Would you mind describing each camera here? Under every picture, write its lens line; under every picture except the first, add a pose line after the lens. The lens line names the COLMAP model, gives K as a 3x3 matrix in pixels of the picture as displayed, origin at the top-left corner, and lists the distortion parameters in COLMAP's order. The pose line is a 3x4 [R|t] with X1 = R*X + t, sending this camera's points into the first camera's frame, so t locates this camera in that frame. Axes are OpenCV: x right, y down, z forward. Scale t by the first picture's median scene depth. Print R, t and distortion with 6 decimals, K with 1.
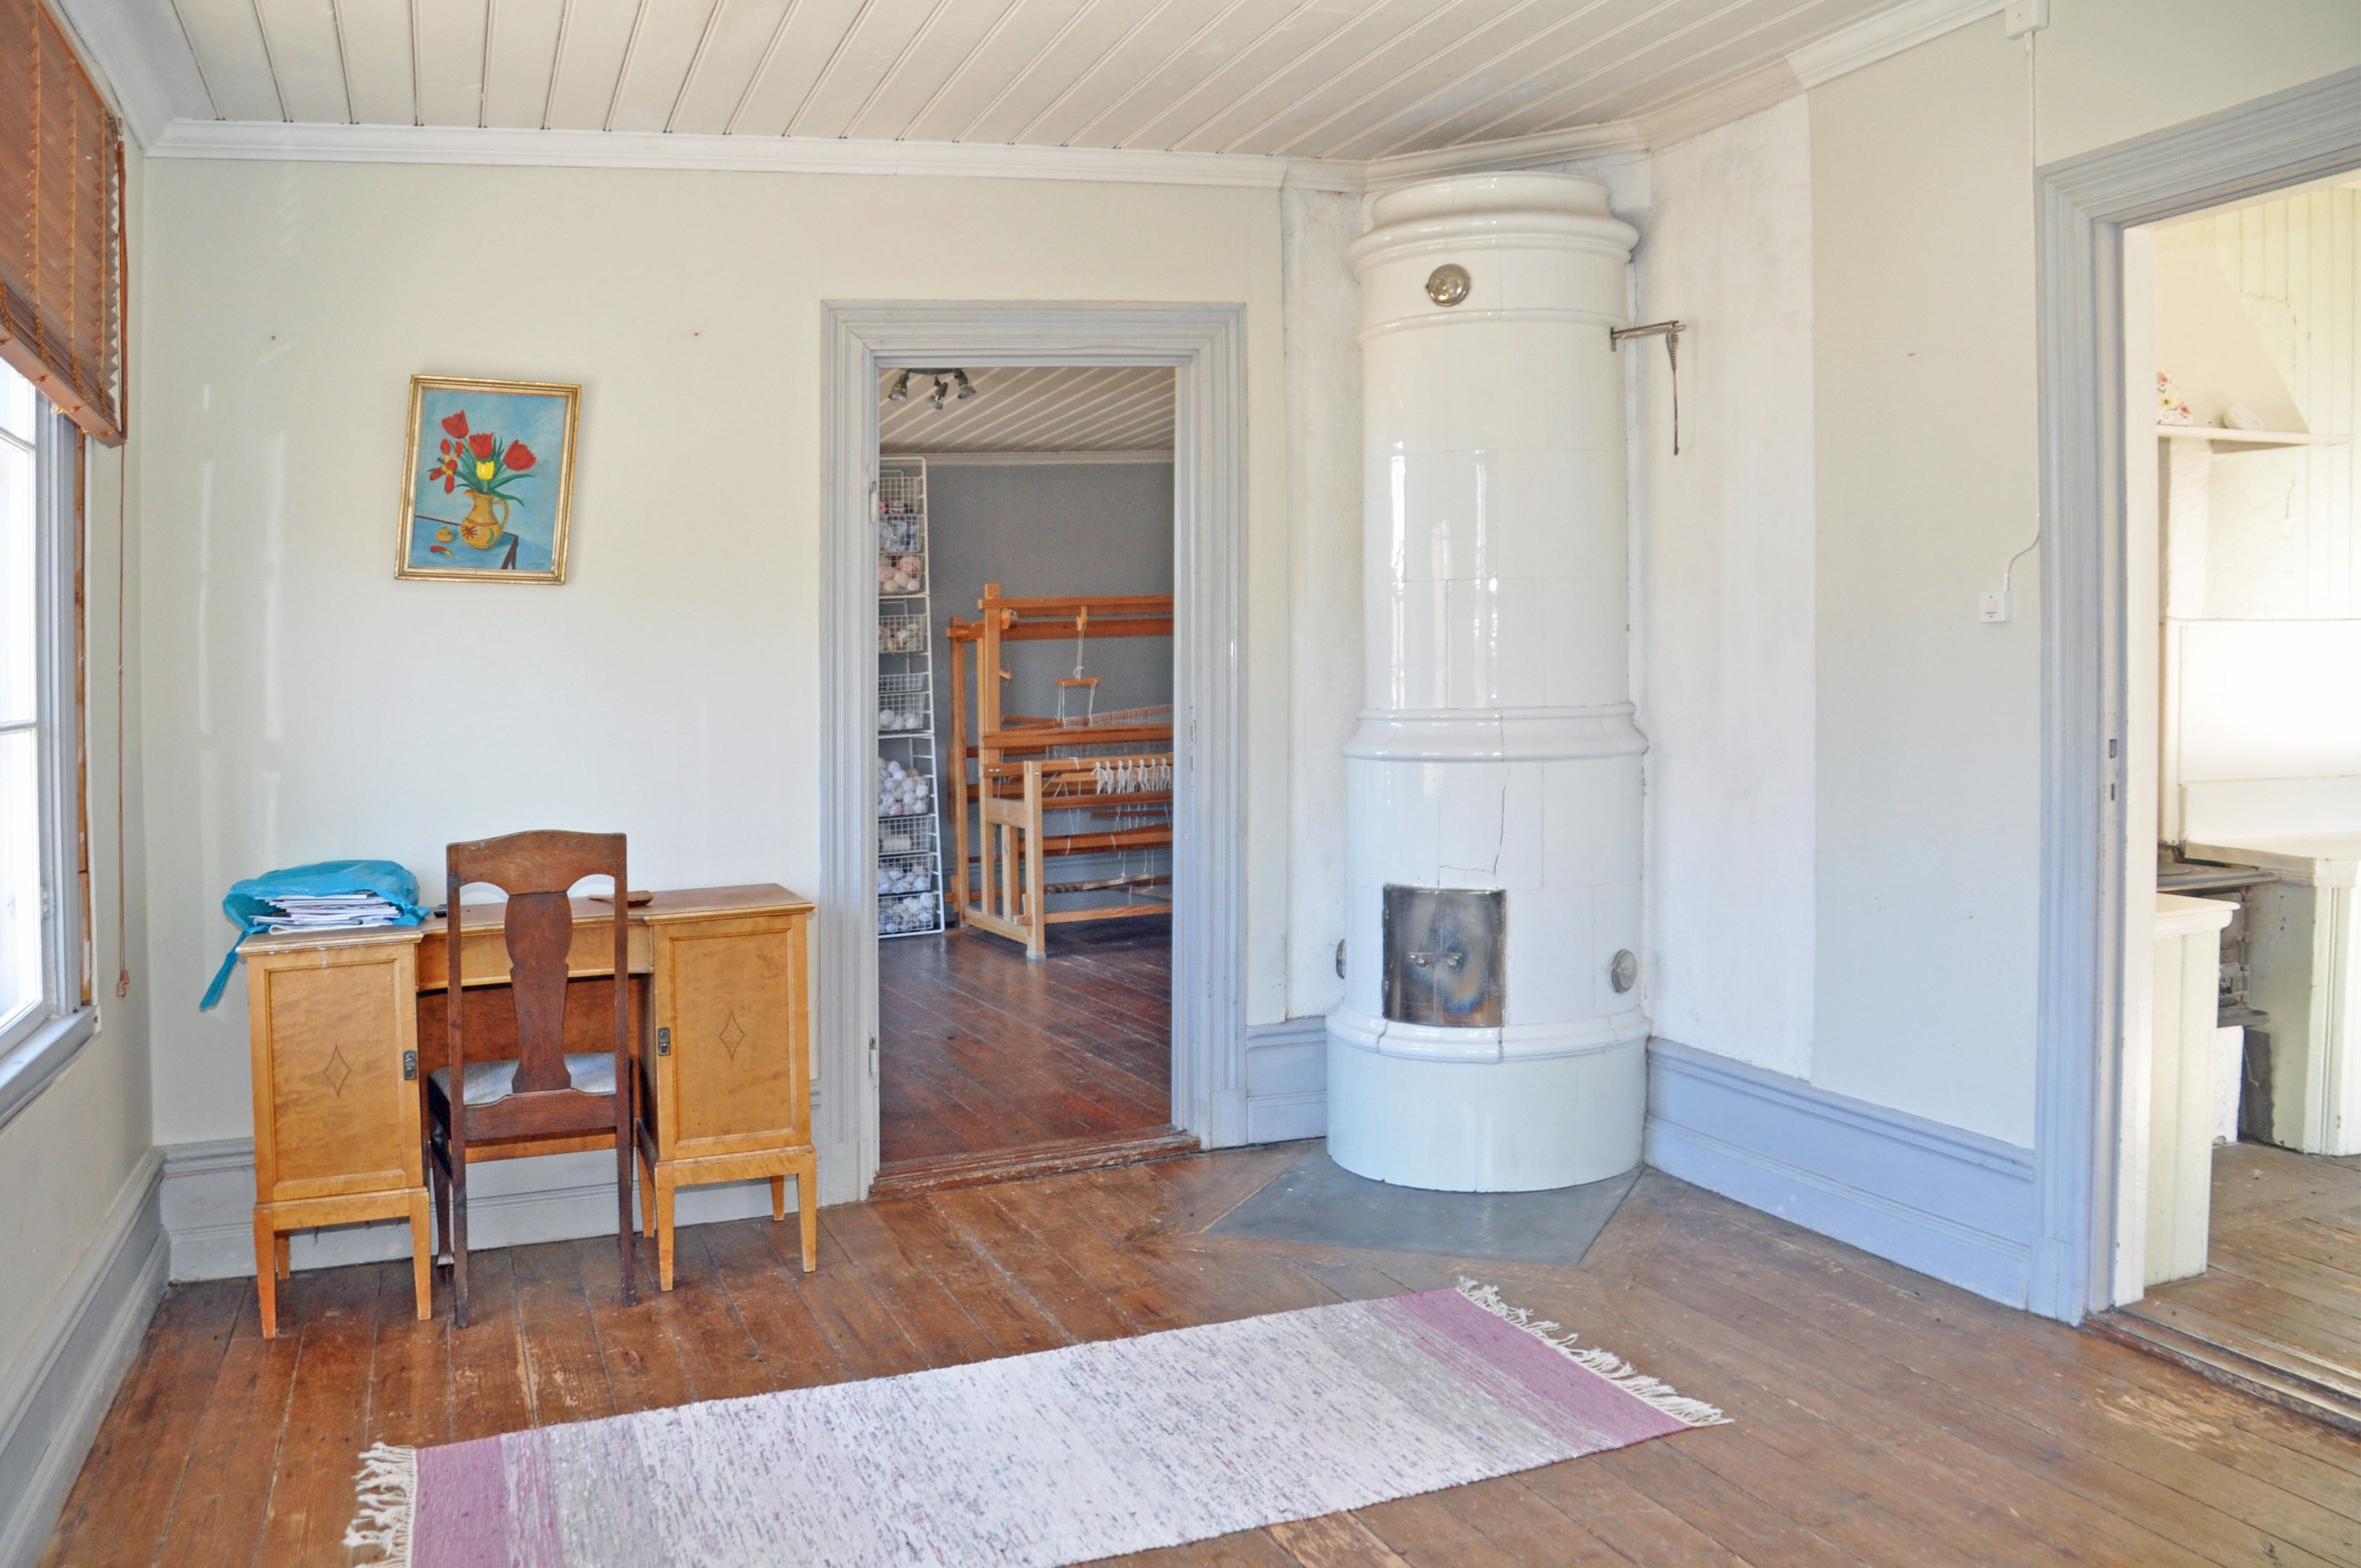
lens RADIAL K [[1860.2, 0, 1180.5], [0, 1860.2, 784.0], [0, 0, 1]] dist [-0.120828, -0.000910]
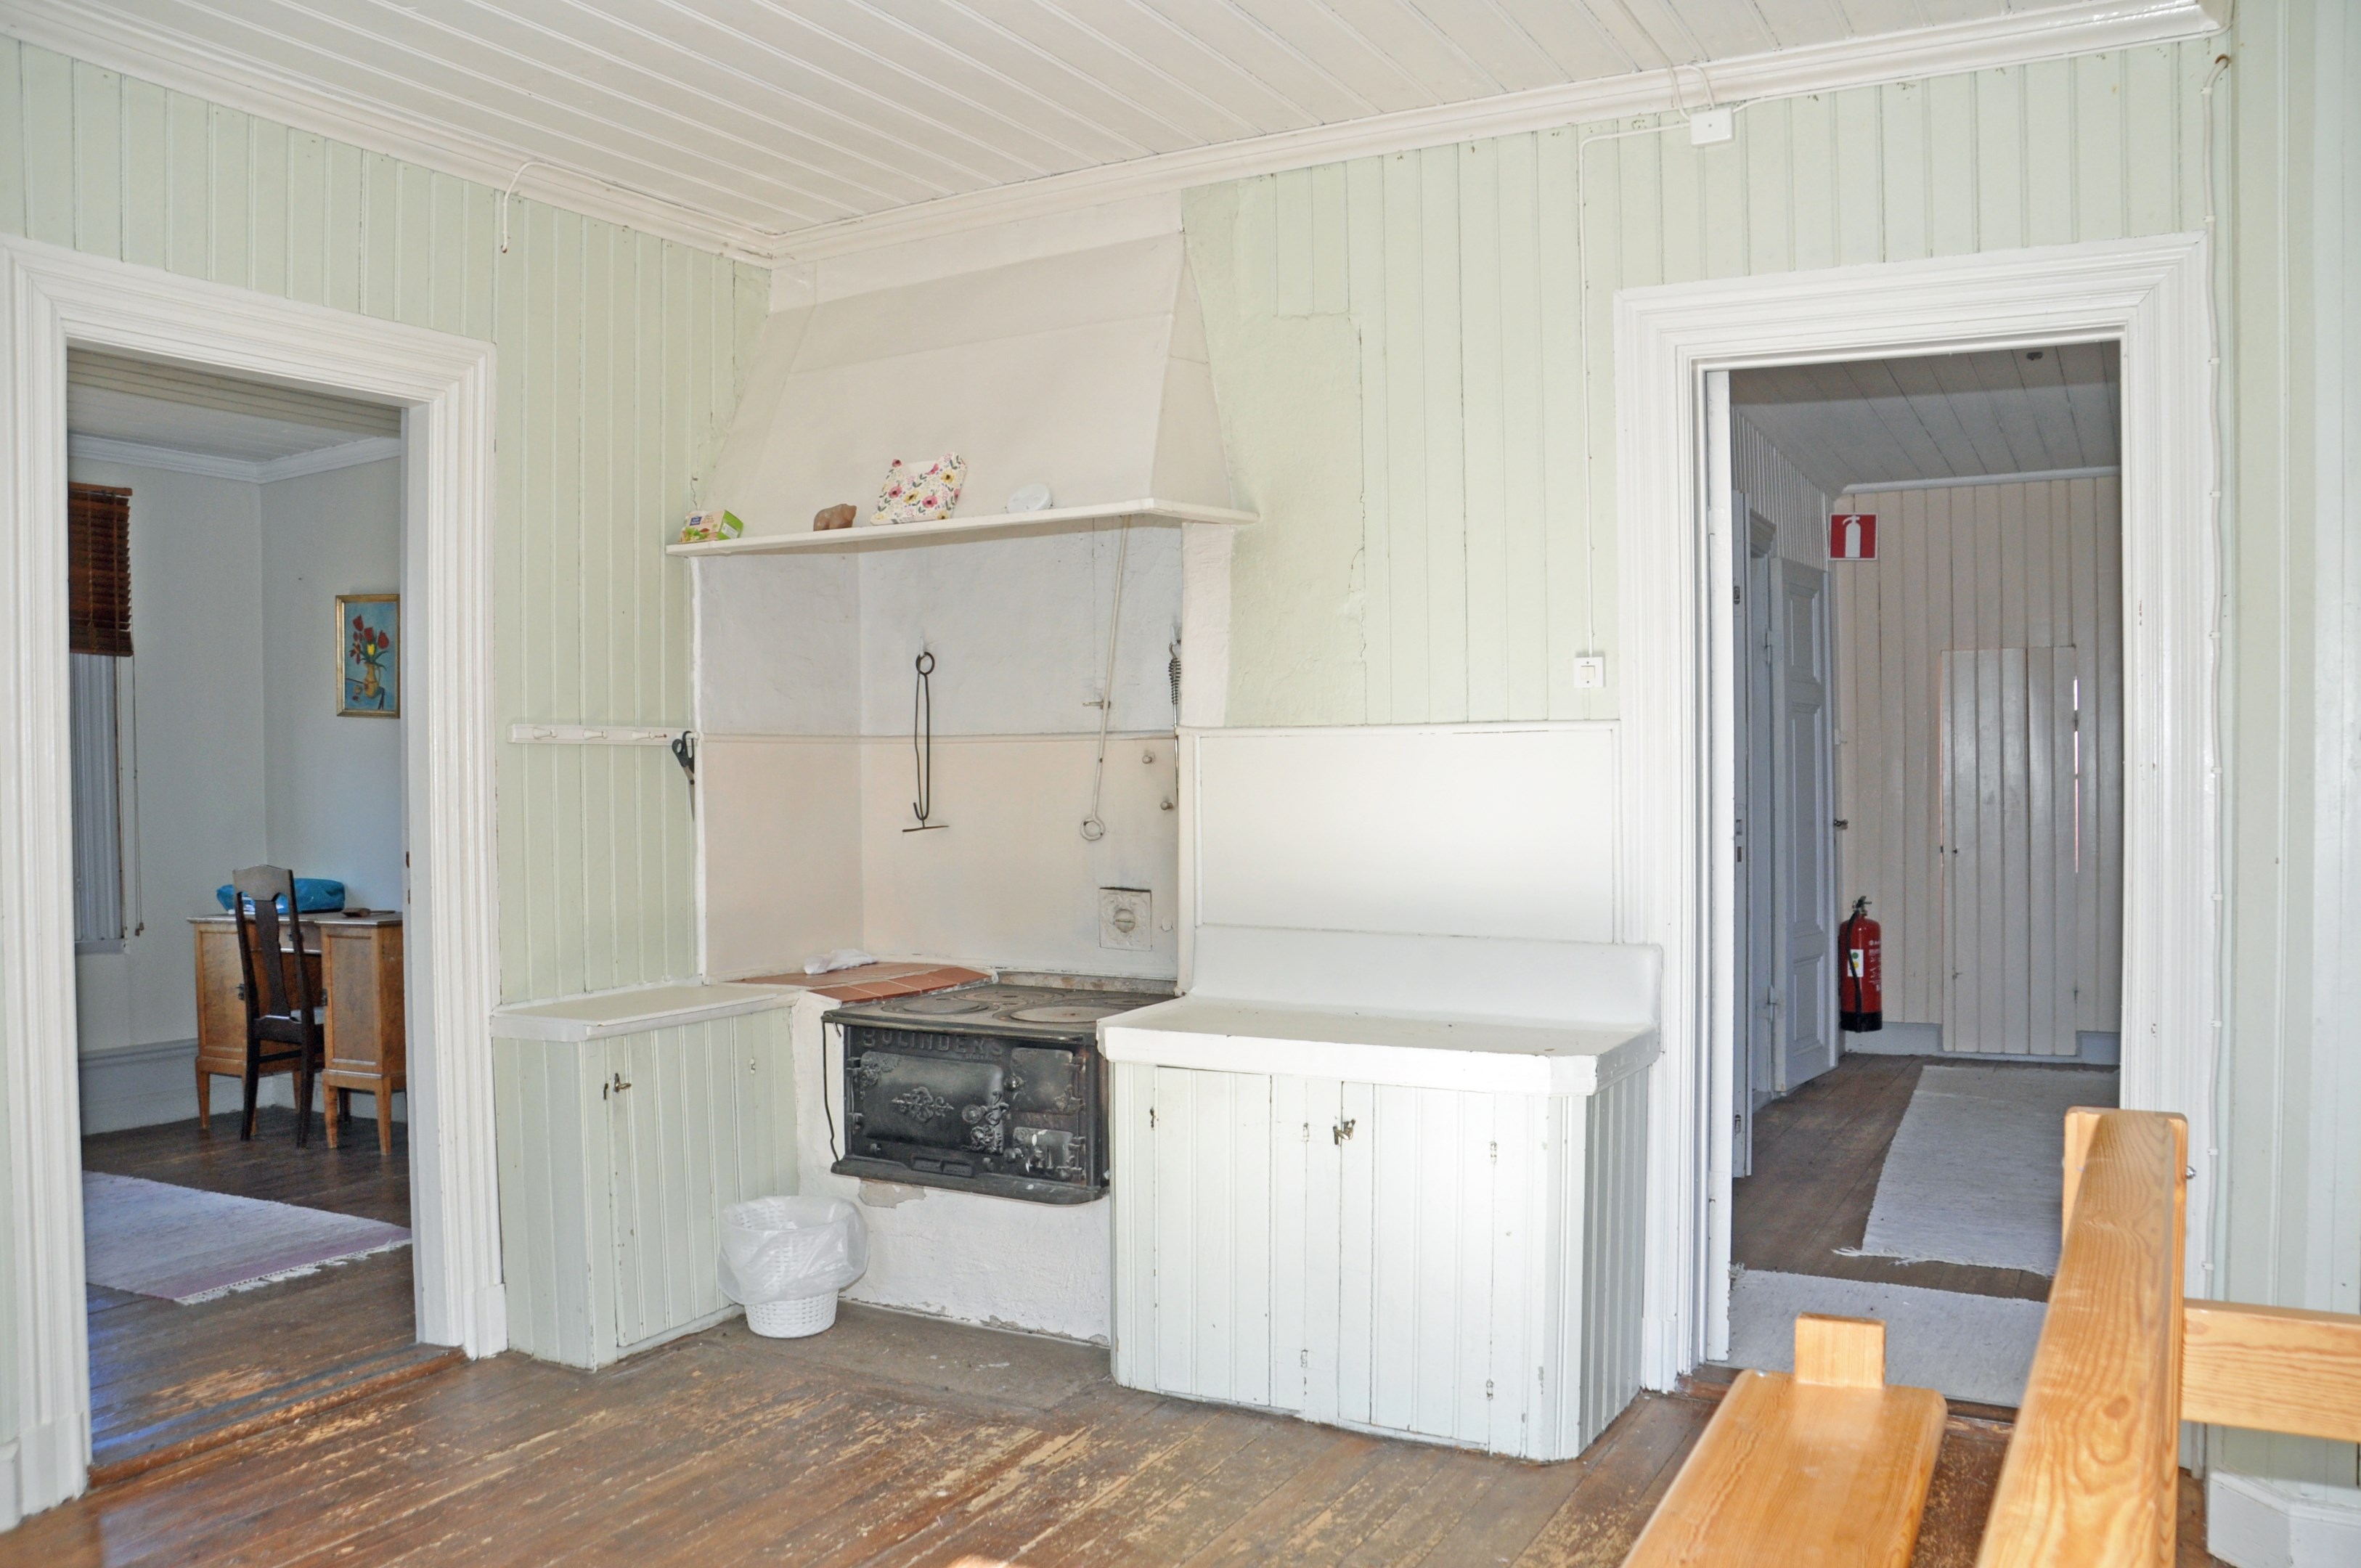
lens RADIAL K [[1860.2, 0, 1180.5], [0, 1860.2, 784.0], [0, 0, 1]] dist [-0.120828, -0.000910]
pose [[0.672818, 0.014371, -0.739669, 1.333737], [-0.051011, 0.998333, -0.027004, -0.043679], [0.738048, 0.055900, 0.672429, 0.443297]]
